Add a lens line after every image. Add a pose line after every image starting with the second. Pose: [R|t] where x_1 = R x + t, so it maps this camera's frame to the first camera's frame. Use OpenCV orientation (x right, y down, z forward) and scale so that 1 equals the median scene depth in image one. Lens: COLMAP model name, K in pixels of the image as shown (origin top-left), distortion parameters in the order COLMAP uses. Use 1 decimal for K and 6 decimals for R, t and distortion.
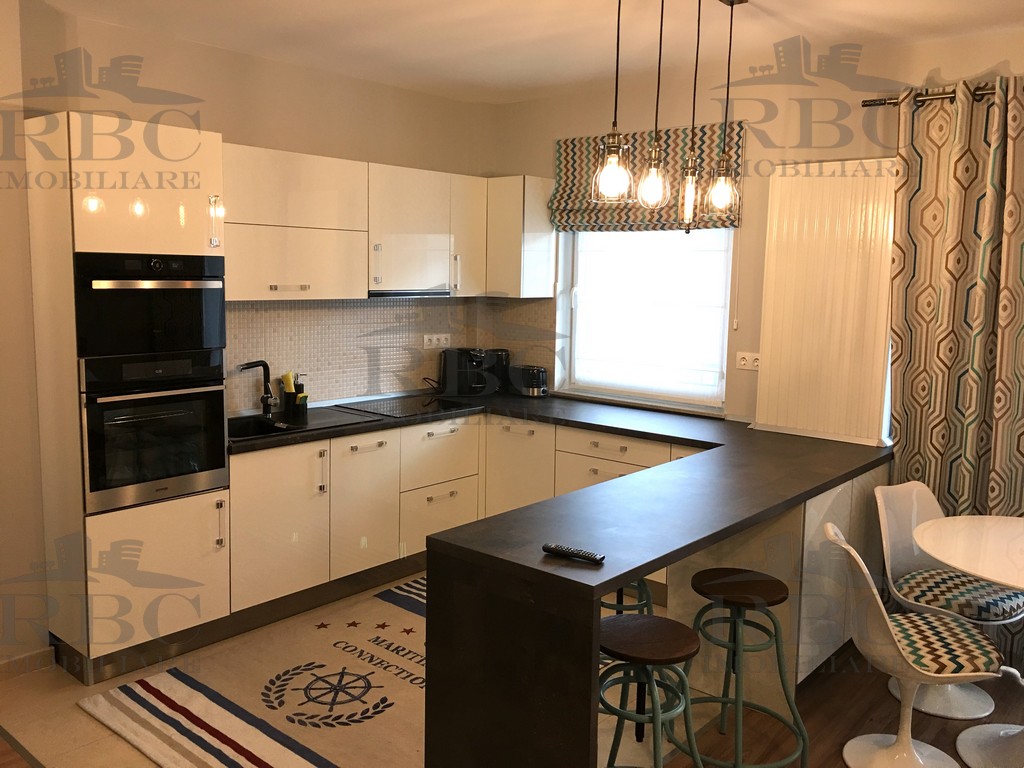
lens RADIAL K [[864.6, 0, 512.0], [0, 864.6, 384.0], [0, 0, 1]] dist [0.072913, -0.138362]
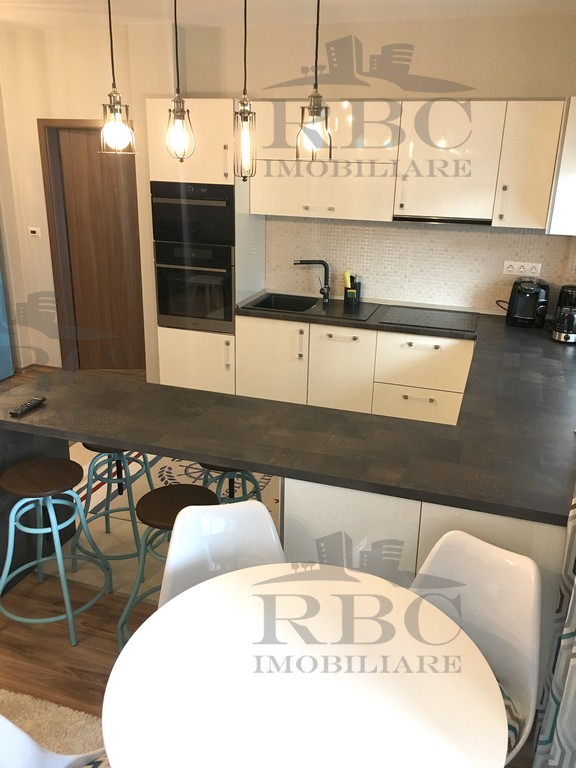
lens RADIAL K [[648.4, 0, 302.0], [0, 648.4, 383.6], [0, 0, 1]] dist [0.072913, -0.138362]
pose [[0.377275, 0.302032, -0.875466, 0.646829], [-0.138304, 0.953098, 0.269214, -0.109307], [0.915716, 0.019513, 0.401352, 0.516288]]
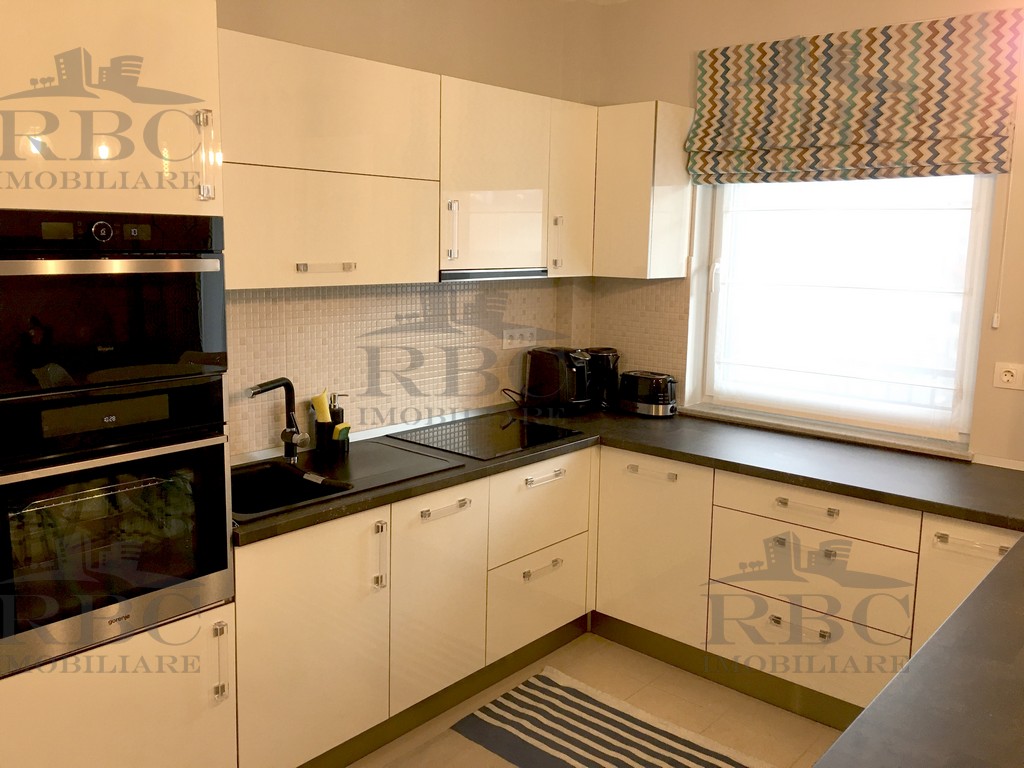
lens RADIAL K [[864.6, 0, 512.0], [0, 864.6, 384.0], [0, 0, 1]] dist [0.072913, -0.138362]
pose [[0.999971, 0.000291, -0.007627, -0.103193], [-0.000029, 0.999411, 0.034323, -0.042387], [0.007633, -0.034321, 0.999382, 0.324567]]
